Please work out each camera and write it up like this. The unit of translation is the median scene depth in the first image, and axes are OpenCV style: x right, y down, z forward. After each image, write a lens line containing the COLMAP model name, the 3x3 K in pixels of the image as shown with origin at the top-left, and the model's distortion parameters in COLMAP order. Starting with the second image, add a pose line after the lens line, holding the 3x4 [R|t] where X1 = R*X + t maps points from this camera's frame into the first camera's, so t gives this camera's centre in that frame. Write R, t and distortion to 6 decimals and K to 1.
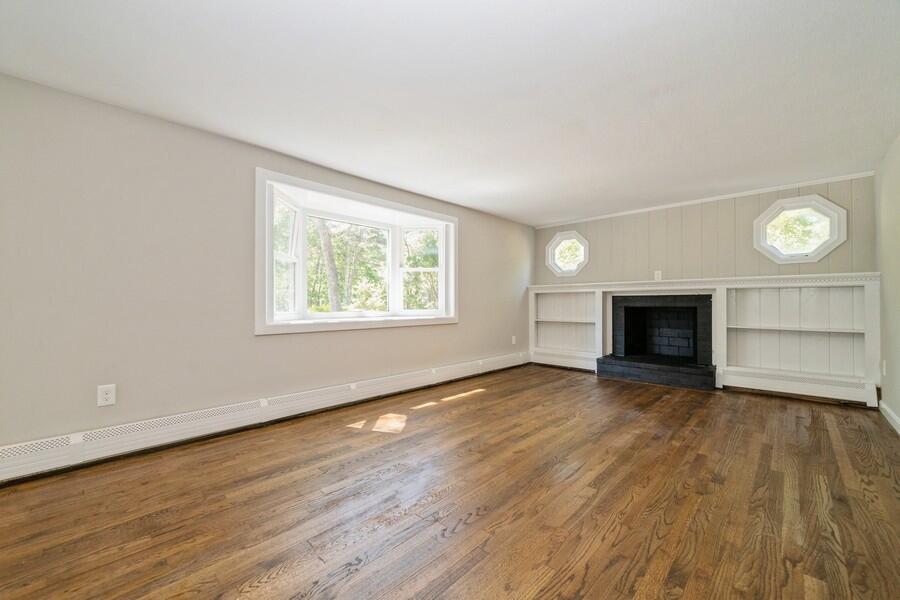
lens RADIAL K [[361.6, 0, 445.6], [0, 361.6, 304.2], [0, 0, 1]] dist [0.000682, 0.000391]
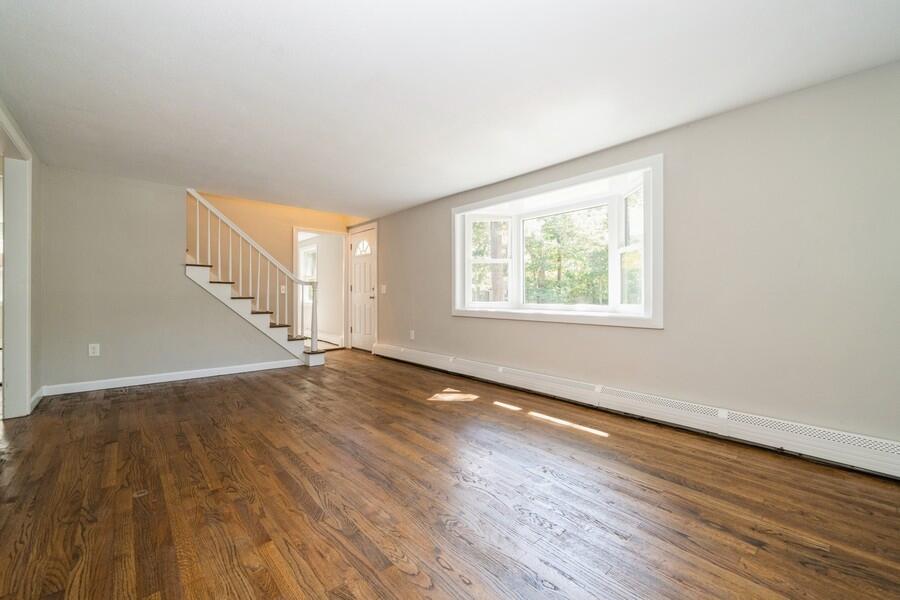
lens RADIAL K [[361.6, 0, 445.6], [0, 361.6, 304.2], [0, 0, 1]] dist [0.000682, 0.000391]
pose [[-0.081248, 0.023720, -0.996412, 0.967155], [-0.003420, 0.999704, 0.024077, -0.002744], [0.996688, 0.005364, -0.081143, 1.017867]]
